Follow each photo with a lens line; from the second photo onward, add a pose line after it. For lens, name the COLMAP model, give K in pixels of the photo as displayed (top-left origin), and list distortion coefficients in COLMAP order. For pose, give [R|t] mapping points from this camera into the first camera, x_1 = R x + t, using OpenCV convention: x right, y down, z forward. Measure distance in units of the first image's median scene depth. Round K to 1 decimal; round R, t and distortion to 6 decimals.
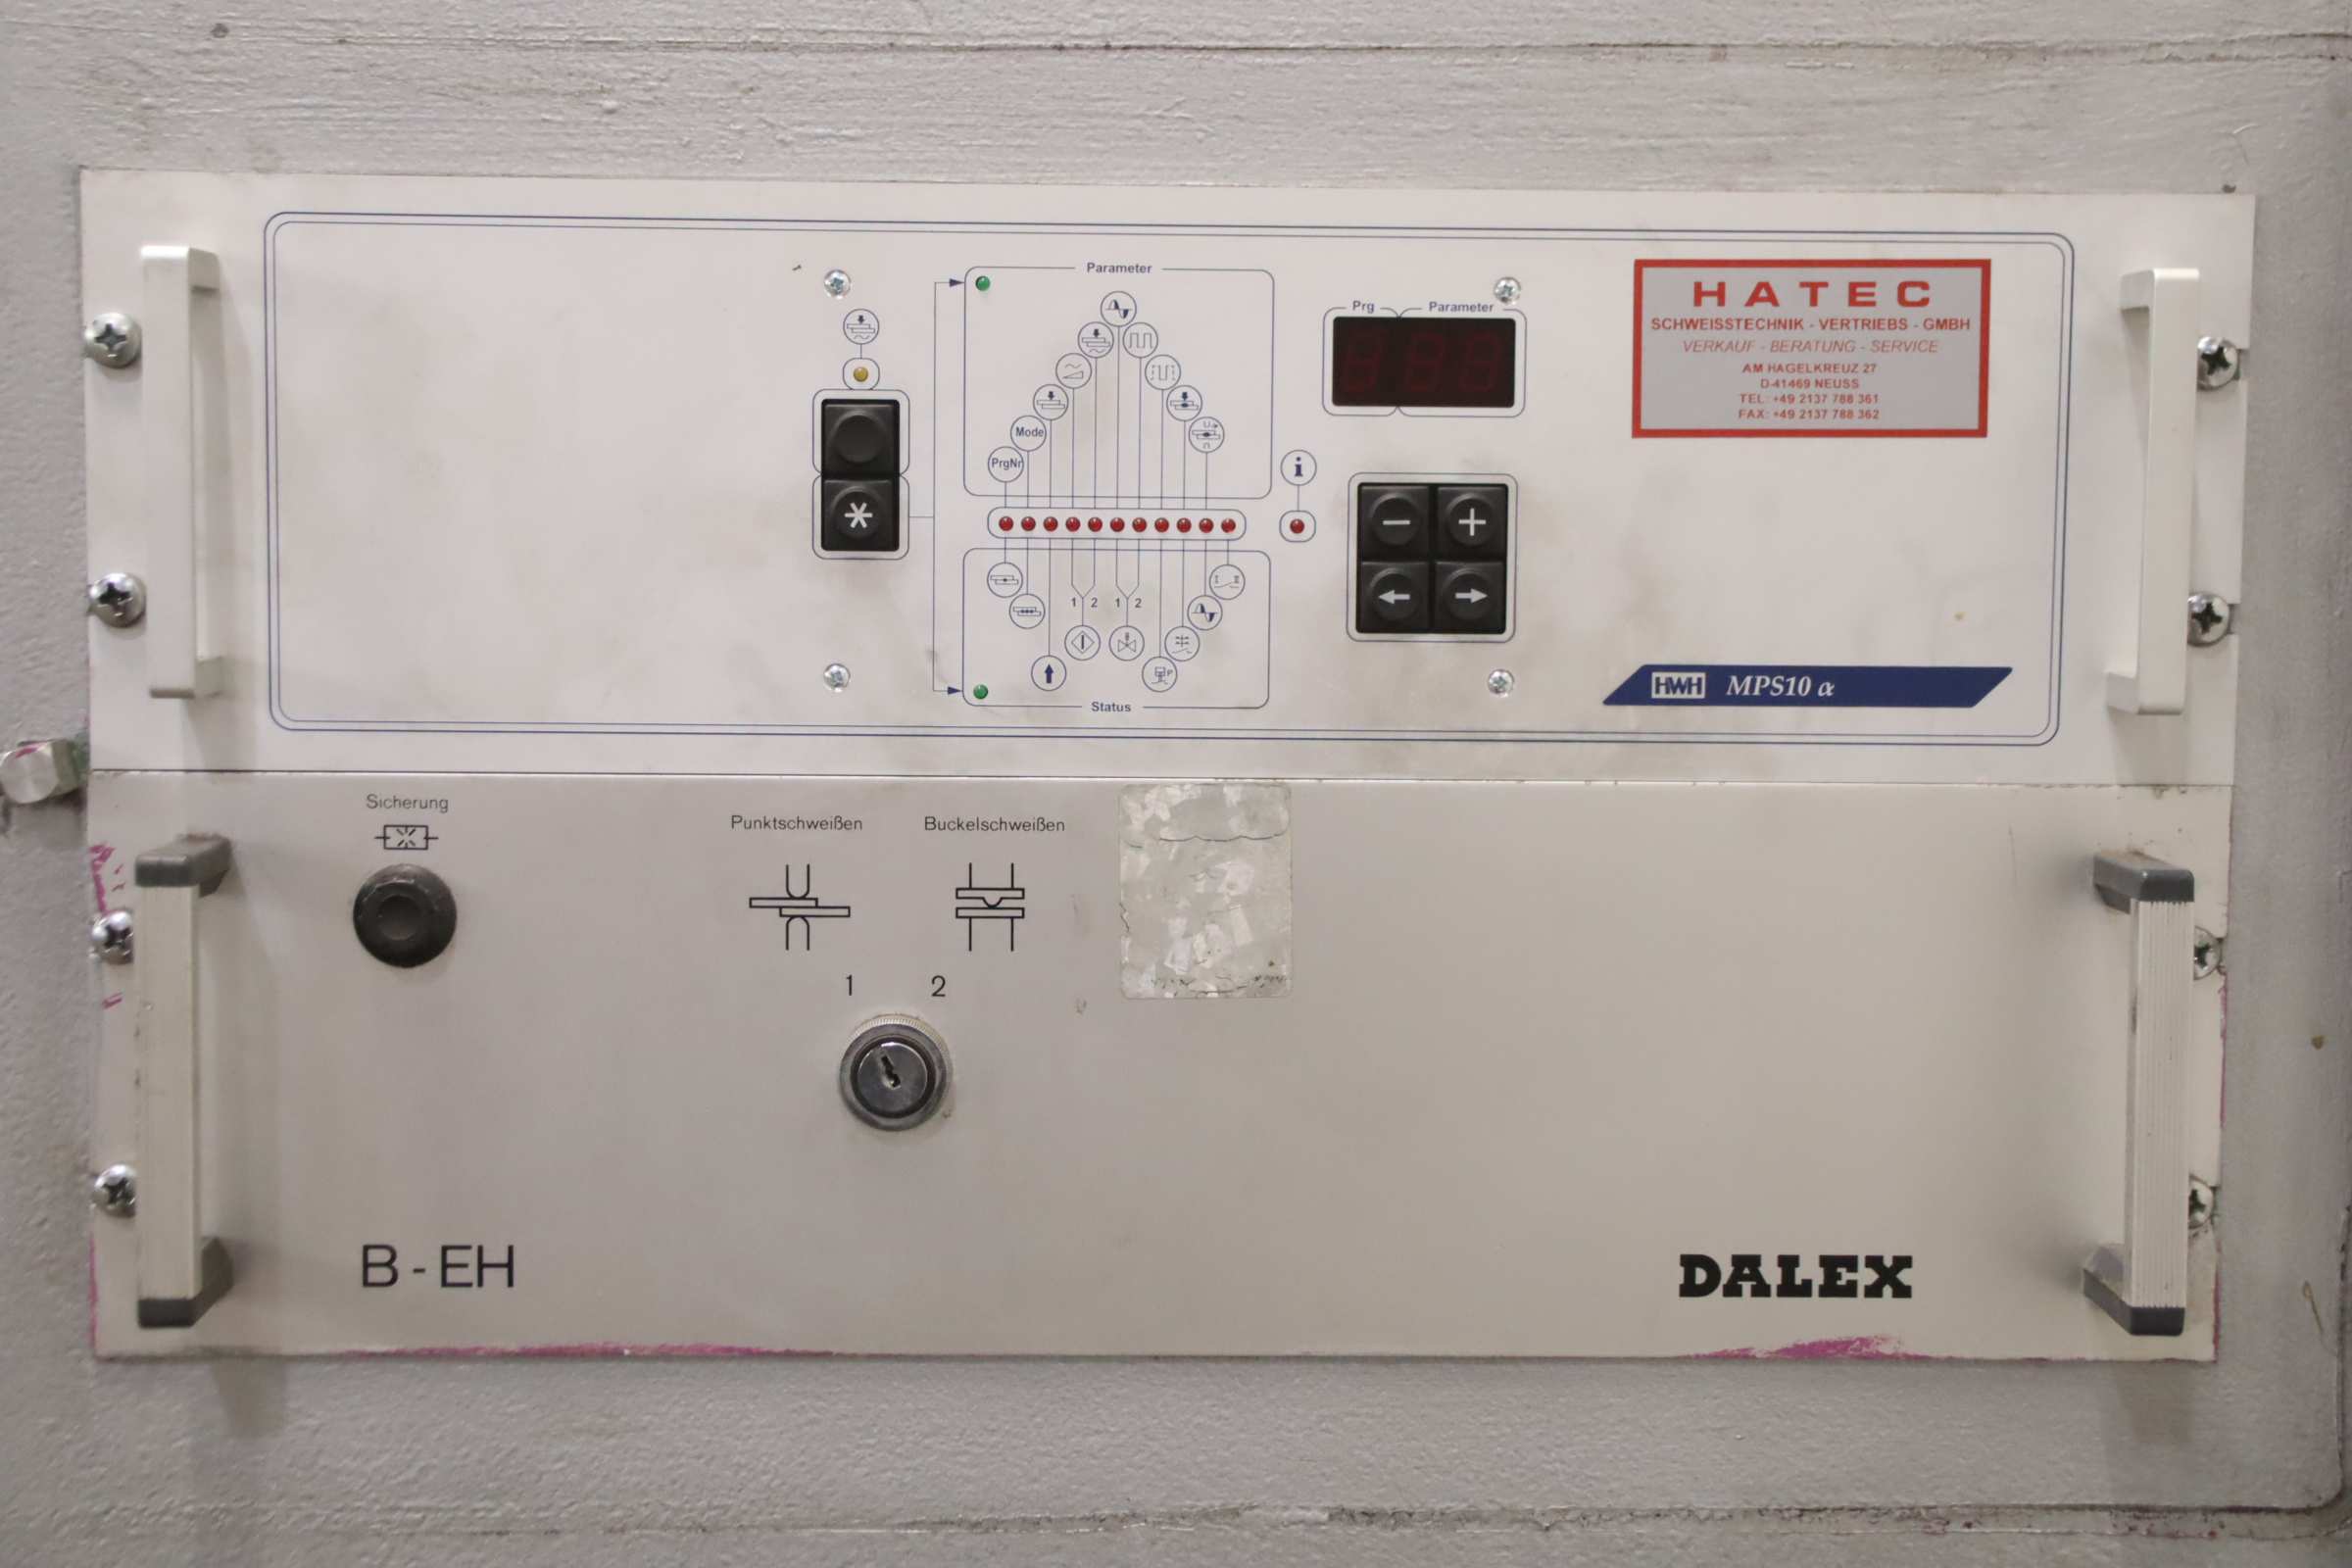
lens RADIAL K [[3965.0, 0, 1182.6], [0, 3965.0, 786.5], [0, 0, 1]] dist [0.016892, 0.000000]
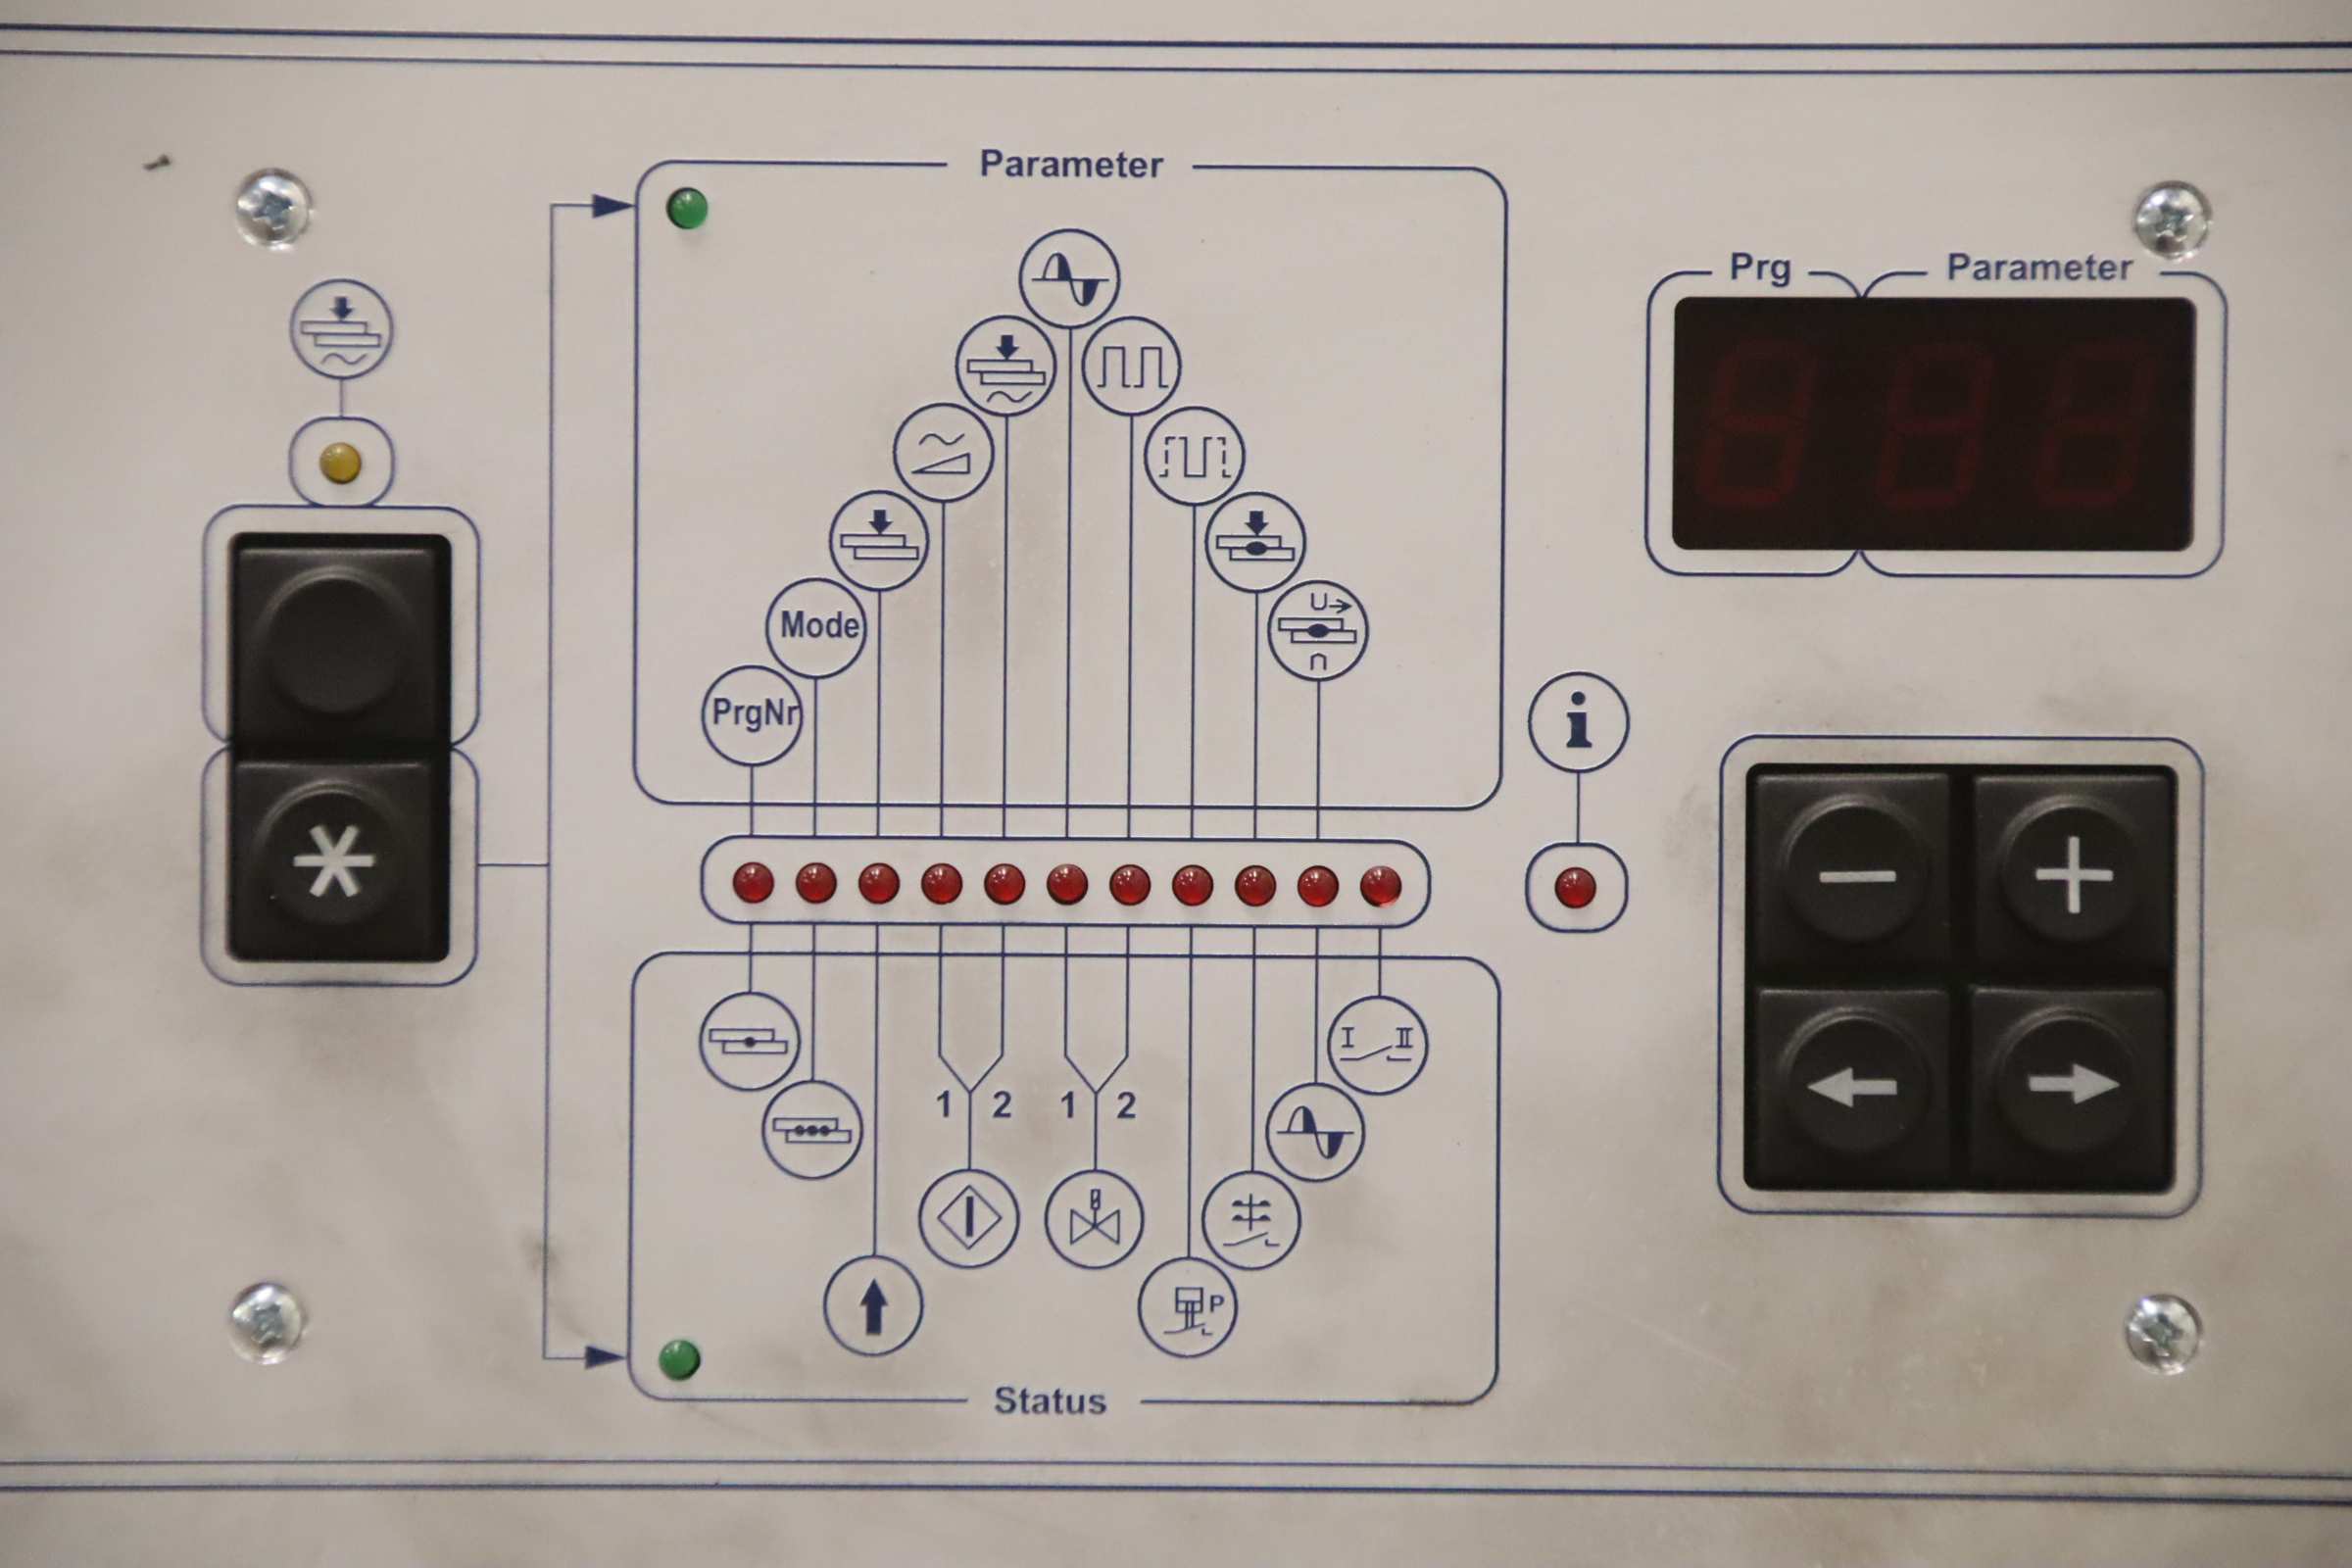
lens RADIAL K [[14616.3, 0, 1175.0], [0, 14616.3, 782.9], [0, 0, 1]] dist [1.277131, 0.000000]
pose [[0.999814, -0.003177, -0.019016, 0.018040], [0.001794, 0.997381, -0.072303, 0.019384], [0.019196, 0.072256, 0.997201, -0.303743]]
